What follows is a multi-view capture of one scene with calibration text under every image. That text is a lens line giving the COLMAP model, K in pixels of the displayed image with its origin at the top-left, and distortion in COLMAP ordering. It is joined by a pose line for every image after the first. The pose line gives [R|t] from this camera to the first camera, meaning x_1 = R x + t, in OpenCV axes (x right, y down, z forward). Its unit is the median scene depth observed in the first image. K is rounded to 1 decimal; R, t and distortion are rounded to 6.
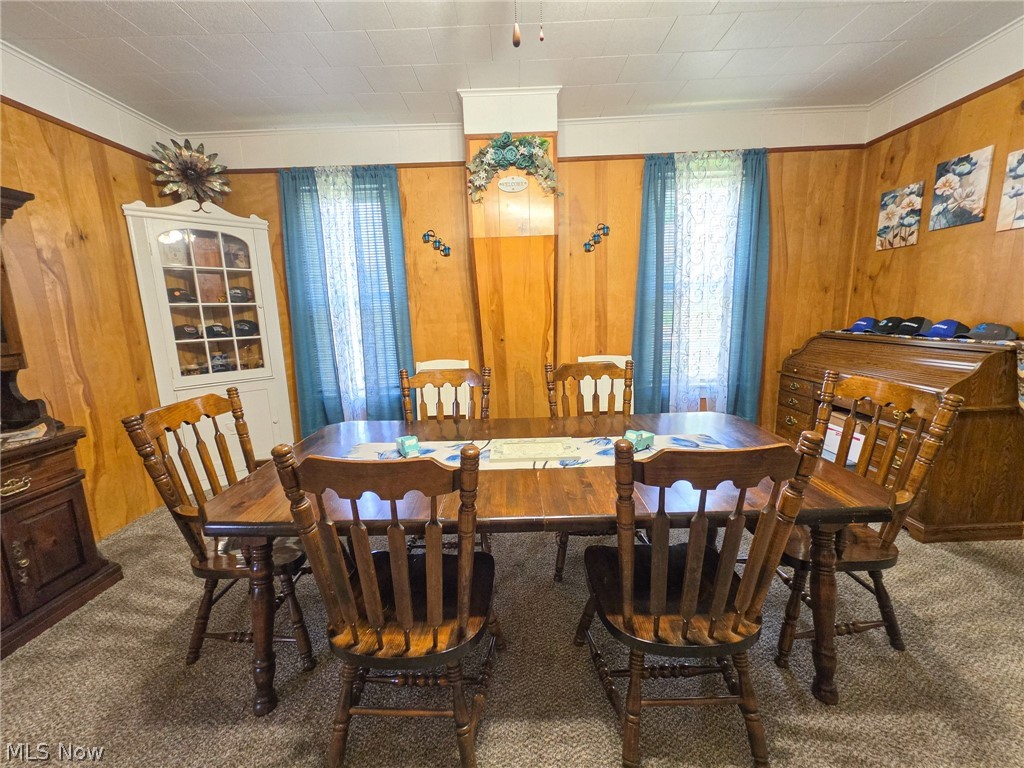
lens RADIAL K [[408.7, 0, 510.0], [0, 408.7, 379.4], [0, 0, 1]] dist [0.001747, 0.000578]
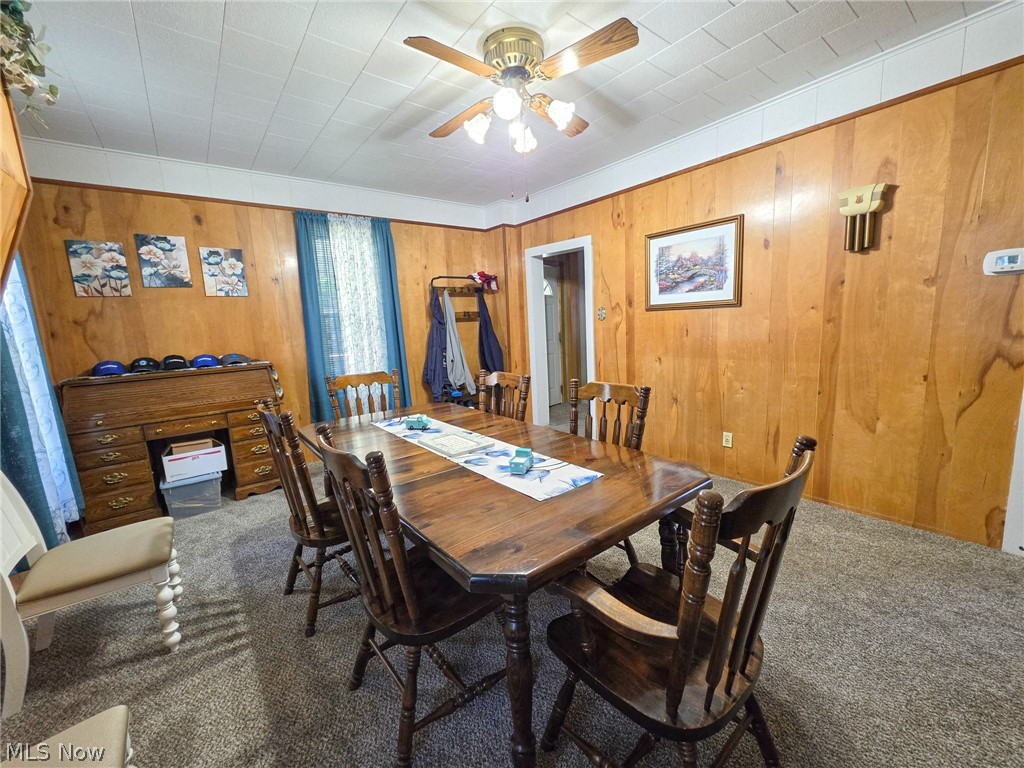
lens RADIAL K [[408.7, 0, 510.0], [0, 408.7, 379.4], [0, 0, 1]] dist [0.001747, 0.000578]
pose [[-0.616992, -0.052648, 0.785207, -0.559421], [0.200347, 0.954377, 0.221417, -0.138142], [-0.761040, 0.293926, -0.578295, 0.869831]]
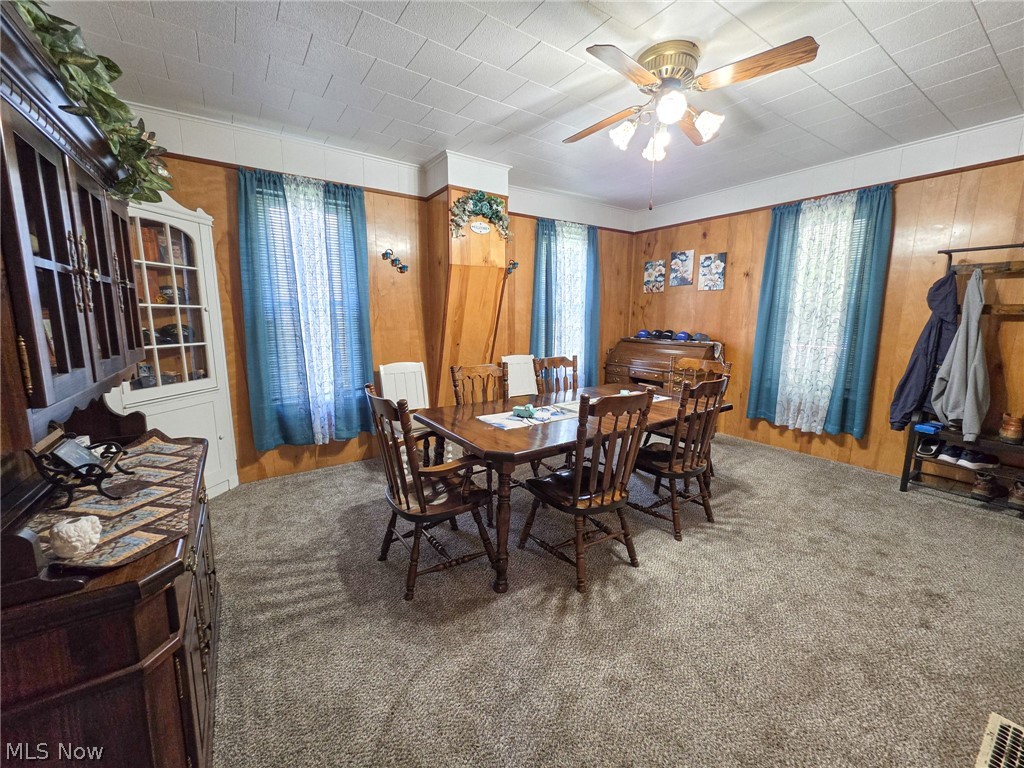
lens RADIAL K [[408.7, 0, 510.0], [0, 408.7, 379.4], [0, 0, 1]] dist [0.001747, 0.000578]
pose [[0.817967, -0.057568, 0.572378, -0.660933], [0.069287, 0.997596, 0.001319, 0.021756], [-0.571078, 0.038580, 0.819989, -0.125915]]
